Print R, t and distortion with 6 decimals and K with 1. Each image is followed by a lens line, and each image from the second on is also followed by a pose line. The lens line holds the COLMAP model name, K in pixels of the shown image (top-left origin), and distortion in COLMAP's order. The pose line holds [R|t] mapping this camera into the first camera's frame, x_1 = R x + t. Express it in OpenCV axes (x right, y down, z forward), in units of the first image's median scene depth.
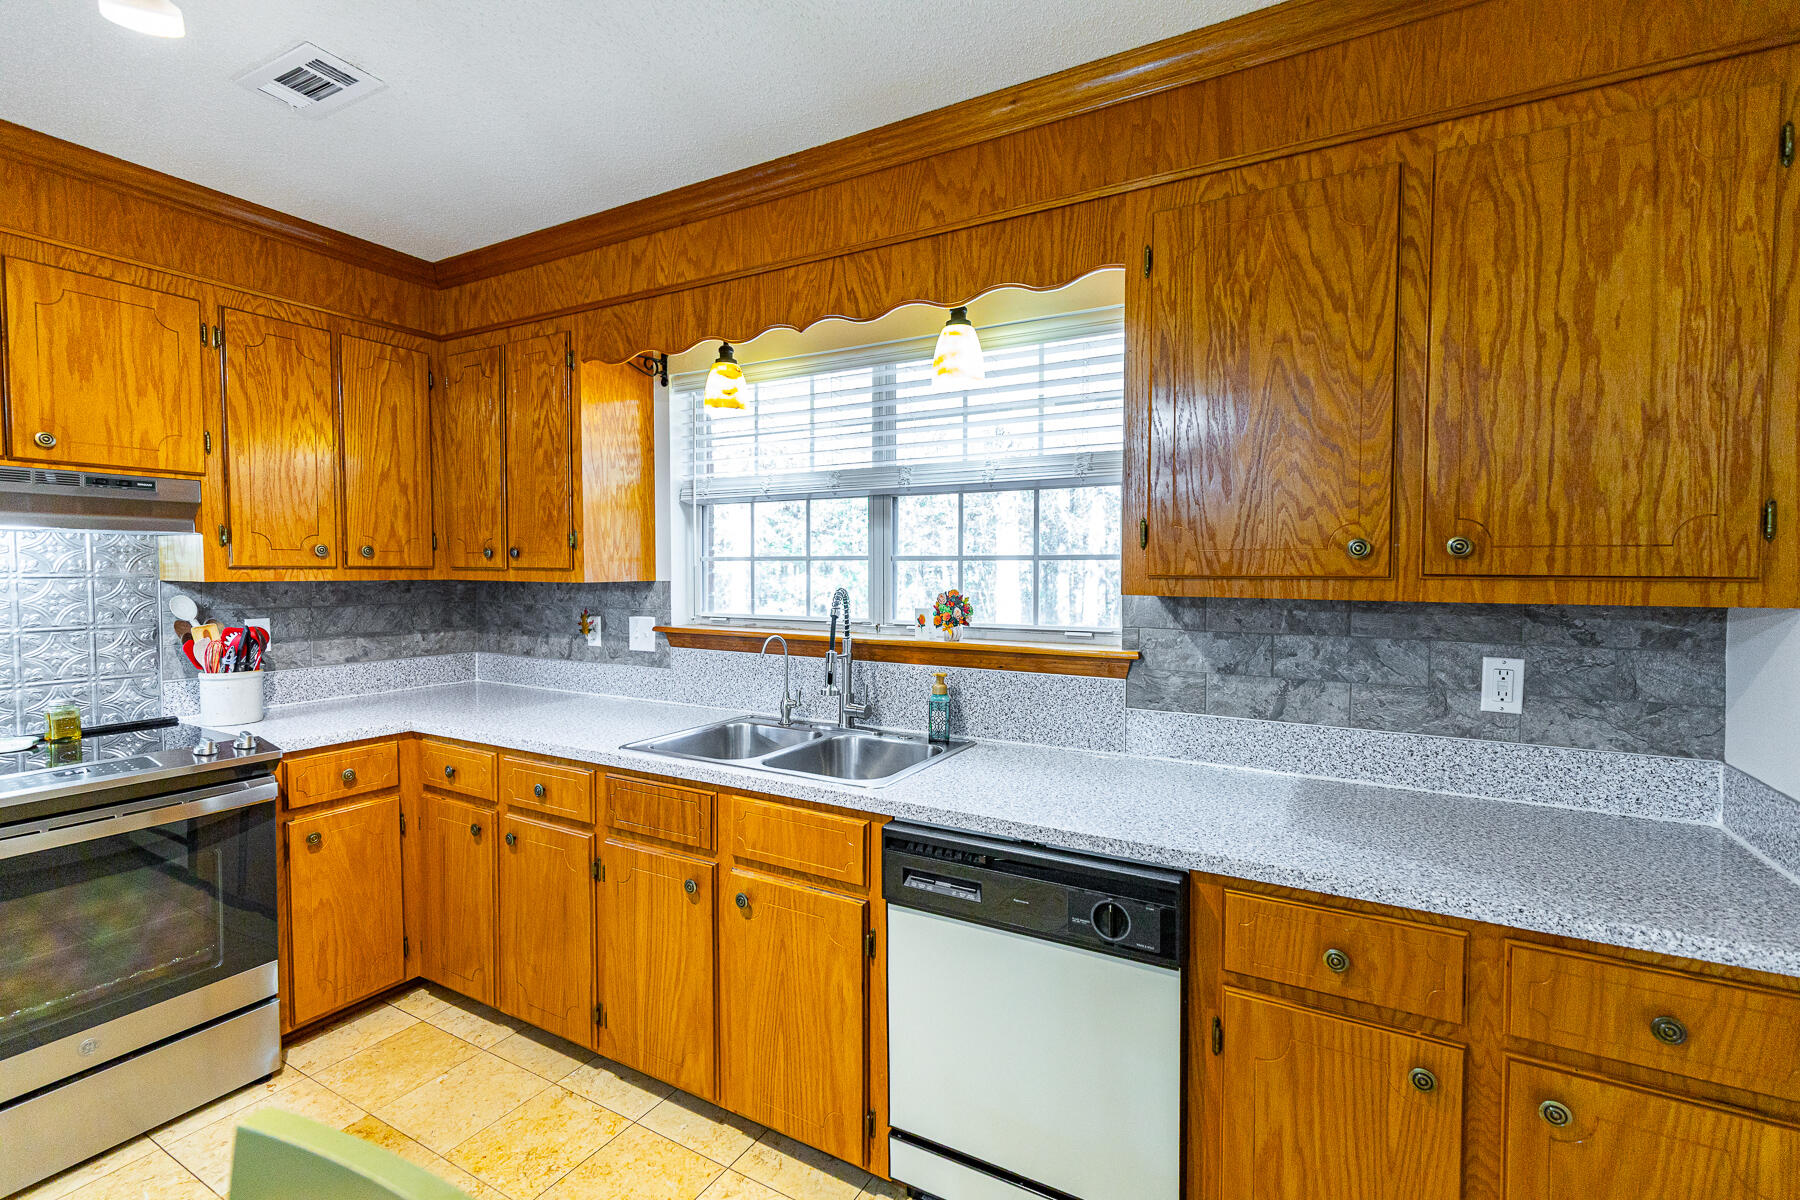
lens RADIAL K [[801.8, 0, 906.3], [0, 801.8, 598.8], [0, 0, 1]] dist [0.004407, -0.000382]
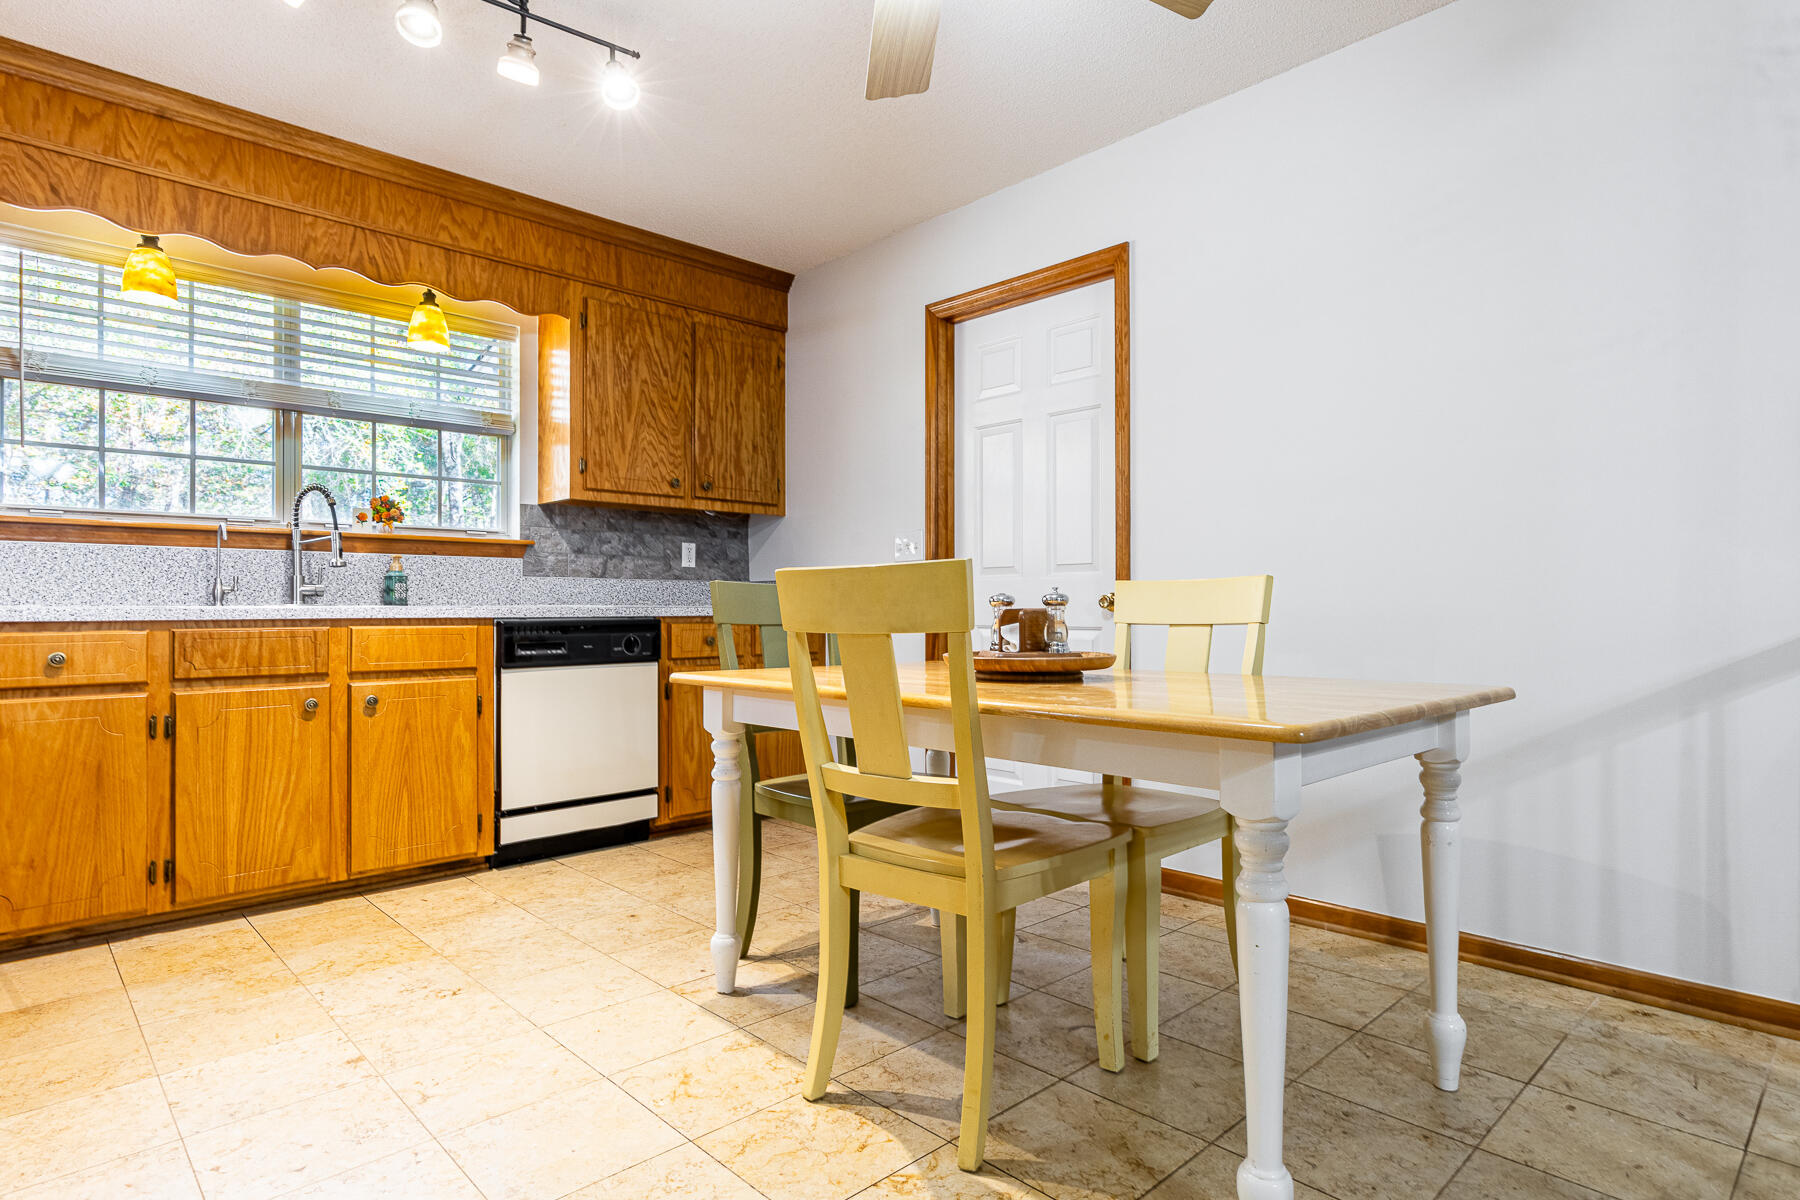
lens RADIAL K [[947.0, 0, 883.9], [0, 947.0, 606.3], [0, 0, 1]] dist [-0.002384, 0.000963]
pose [[0.315085, -0.001162, 0.949063, -1.200138], [0.036838, 0.999261, -0.011006, 0.225577], [-0.948348, 0.038429, 0.314895, -0.257902]]
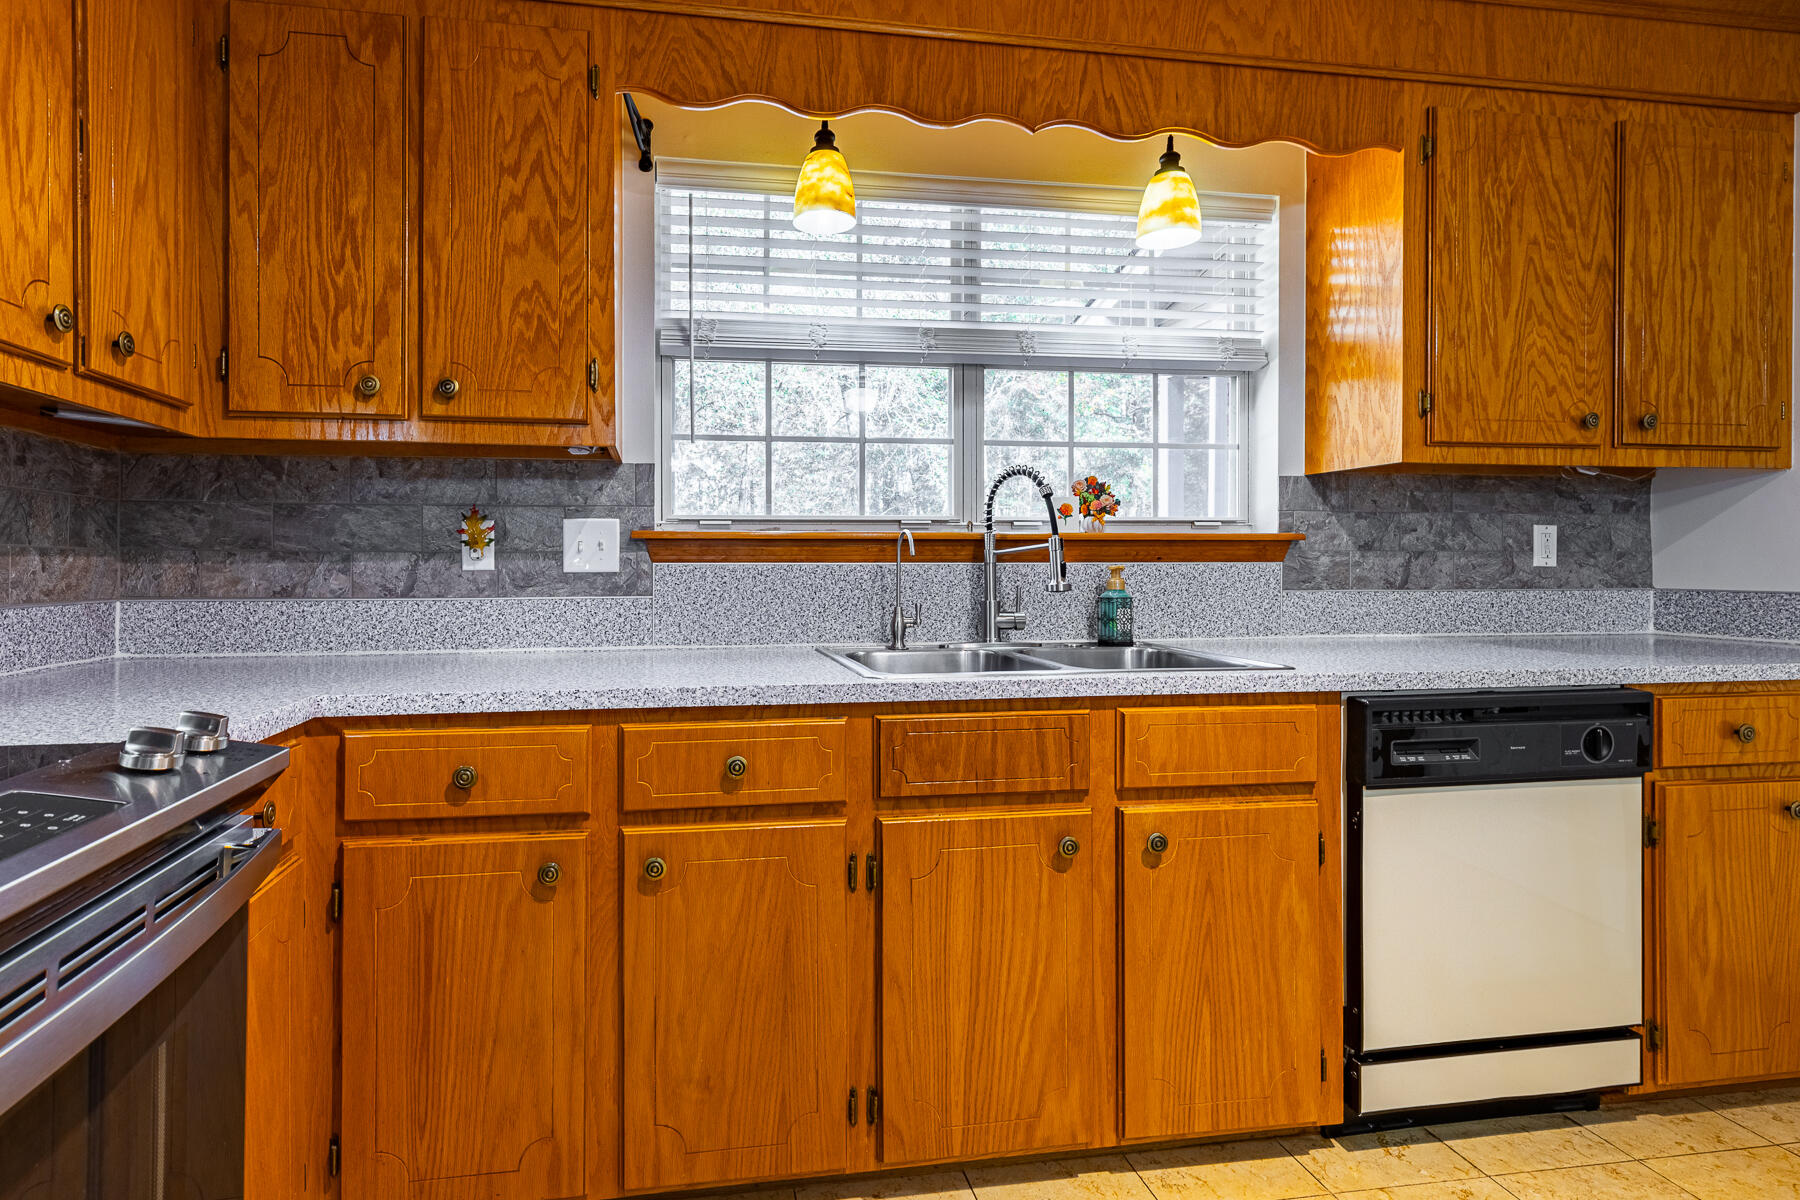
lens RADIAL K [[858.0, 0, 809.6], [0, 858.0, 562.7], [0, 0, 1]] dist [0.003461, 0.000490]
pose [[0.795030, -0.004047, 0.606557, -0.799746], [0.026439, 0.999259, -0.027988, 0.107341], [-0.605994, 0.038288, 0.794547, 0.461451]]
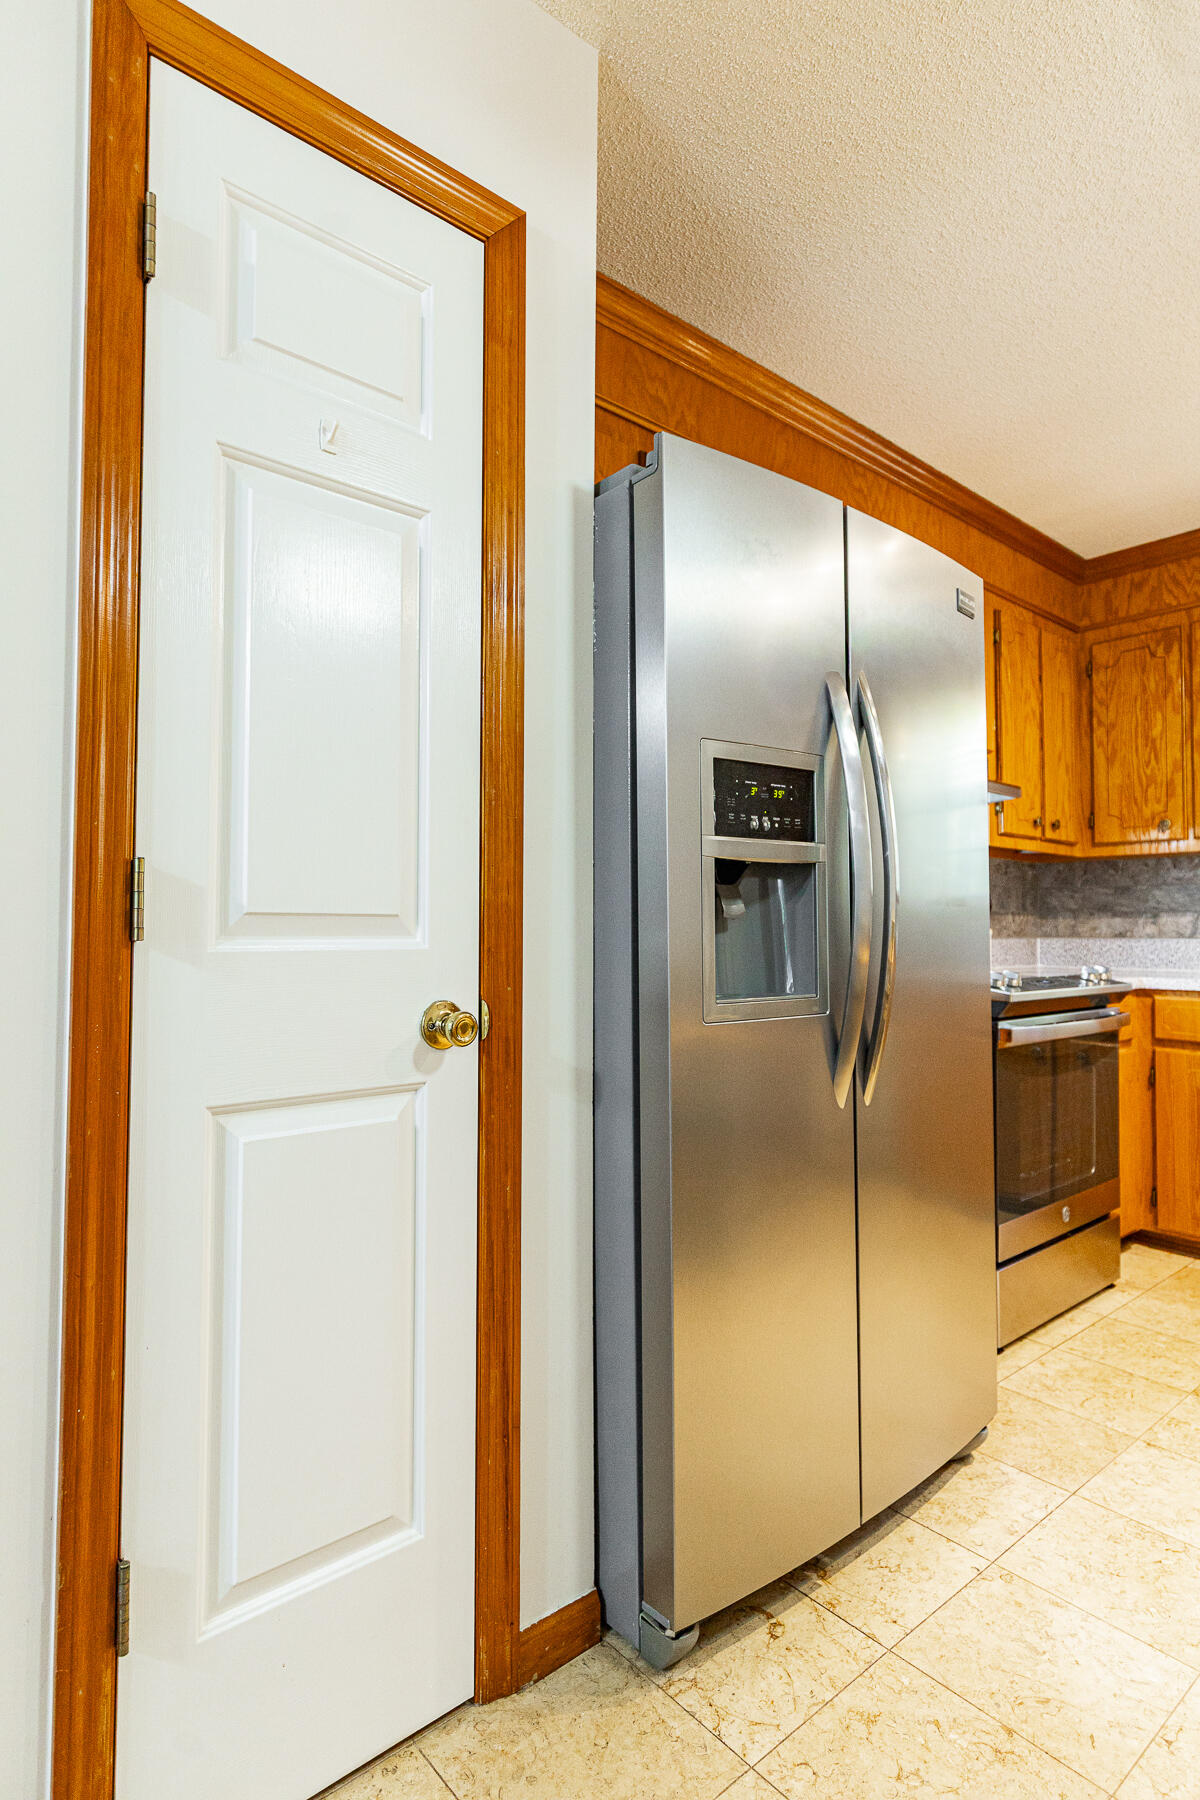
lens RADIAL K [[919.1, 0, 600.0], [0, 919.1, 900.0], [0, 0, 1]] dist [0.002514, -0.014396]
pose [[0.924452, -0.015756, -0.380974, -0.935248], [-0.011811, 0.997483, -0.069913, 0.164294], [0.381117, 0.069131, 0.921939, -0.448574]]
